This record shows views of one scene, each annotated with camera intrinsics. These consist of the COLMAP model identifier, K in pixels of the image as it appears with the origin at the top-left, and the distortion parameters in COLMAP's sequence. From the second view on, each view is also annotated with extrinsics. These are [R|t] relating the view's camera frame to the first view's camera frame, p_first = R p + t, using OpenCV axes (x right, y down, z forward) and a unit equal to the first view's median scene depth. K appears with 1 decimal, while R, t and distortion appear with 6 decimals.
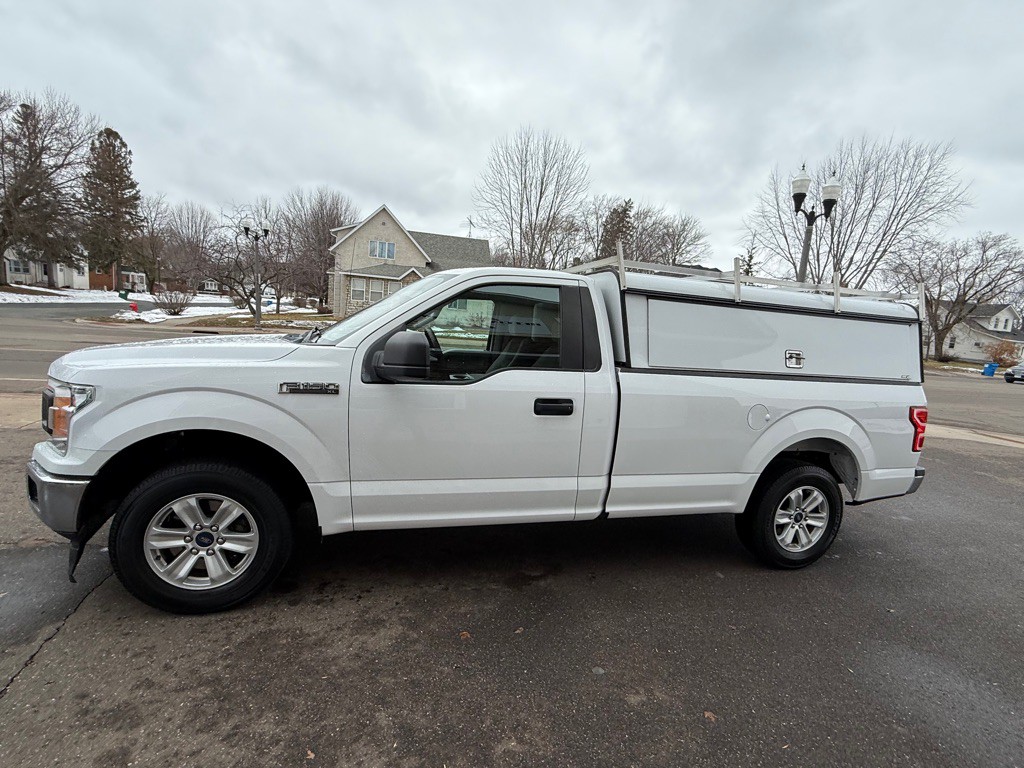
lens RADIAL K [[472.4, 0, 517.1], [0, 472.4, 384.6], [0, 0, 1]] dist [0.000603, -0.001126]
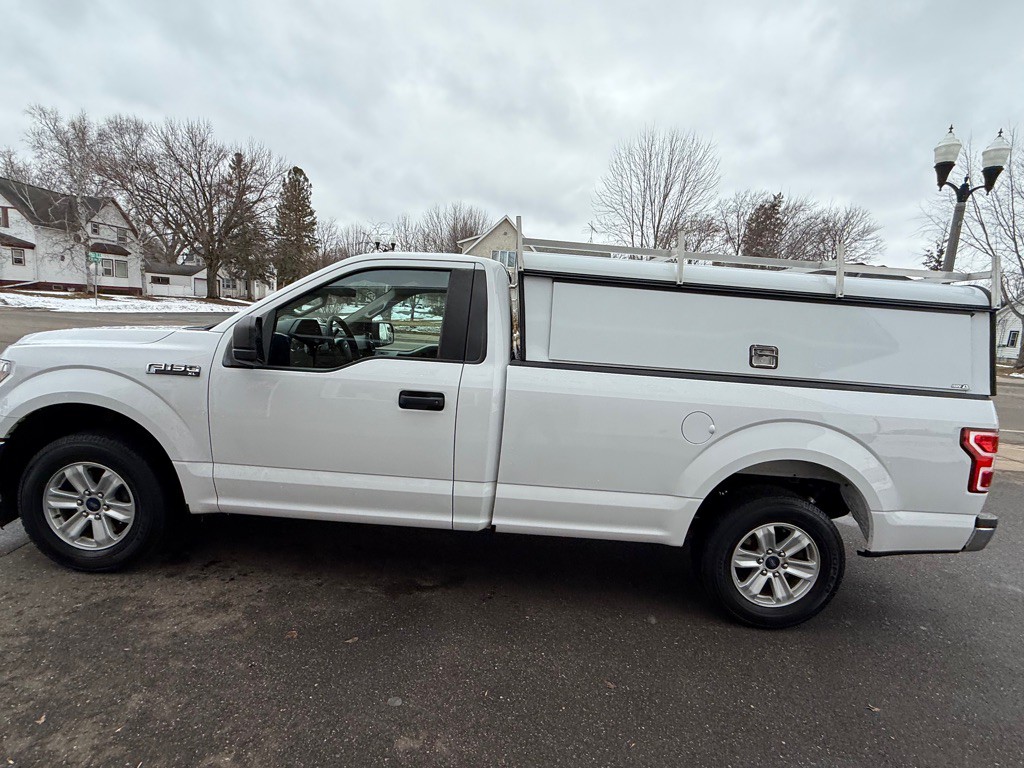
lens RADIAL K [[474.9, 0, 517.3], [0, 474.9, 383.0], [0, 0, 1]] dist [0.000602, -0.000649]
pose [[0.962073, 0.033104, -0.270777, 0.132250], [-0.038530, 0.999149, -0.014745, 0.005282], [0.270058, 0.024619, 0.962529, 0.044545]]
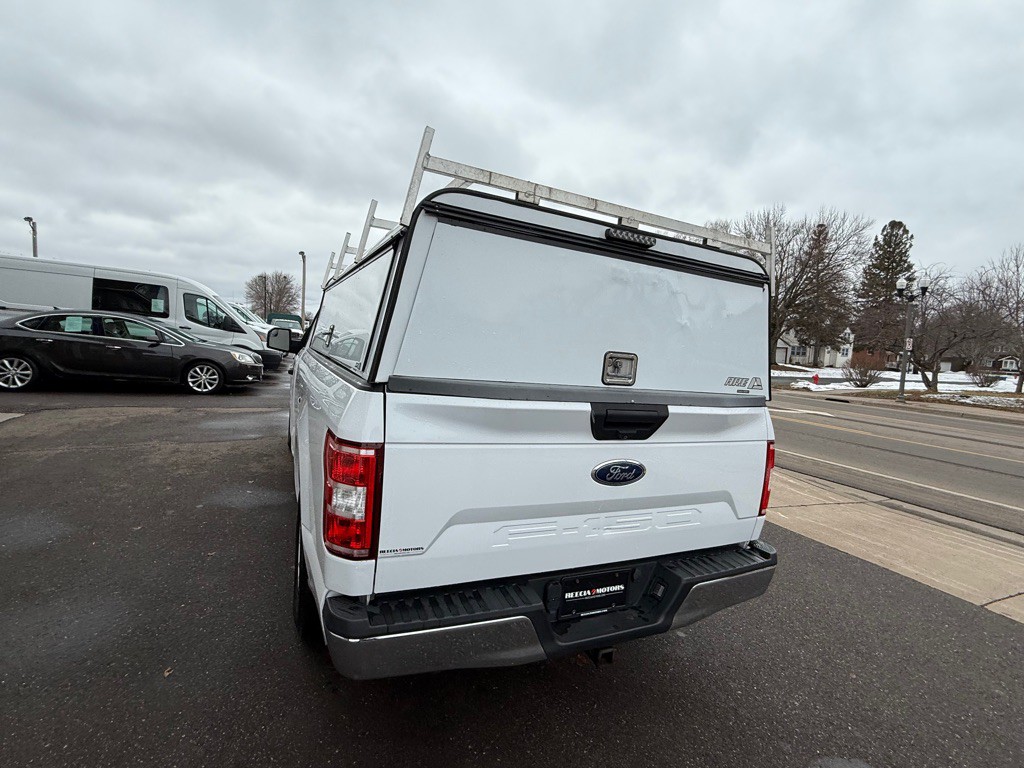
lens RADIAL K [[475.9, 0, 513.8], [0, 475.9, 385.7], [0, 0, 1]] dist [0.000057, -0.000369]
pose [[0.167340, 0.021518, -0.985664, 0.457479], [-0.188268, 0.982061, -0.010523, -0.007274], [0.967756, 0.187330, 0.168389, 0.380945]]
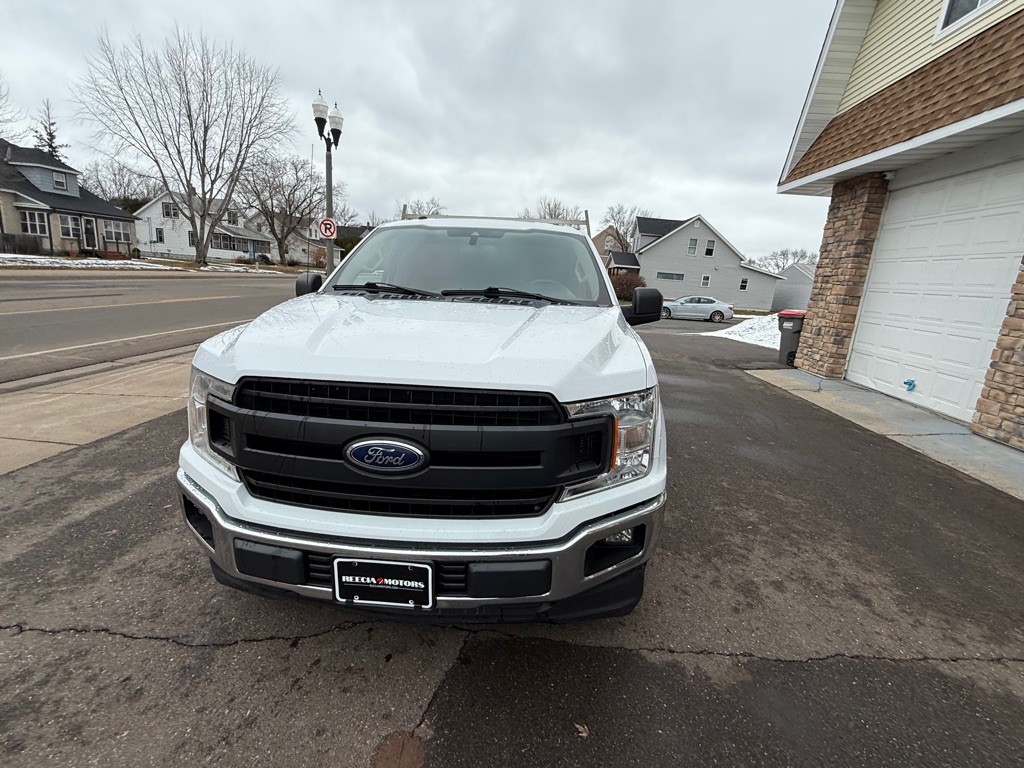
lens RADIAL K [[472.3, 0, 509.0], [0, 472.3, 384.6], [0, 0, 1]] dist [0.004472, -0.004098]
pose [[0.353446, -0.266196, 0.896781, -0.373839], [0.089180, 0.963880, 0.250965, -0.049623], [-0.931194, -0.008728, 0.364418, 0.198045]]
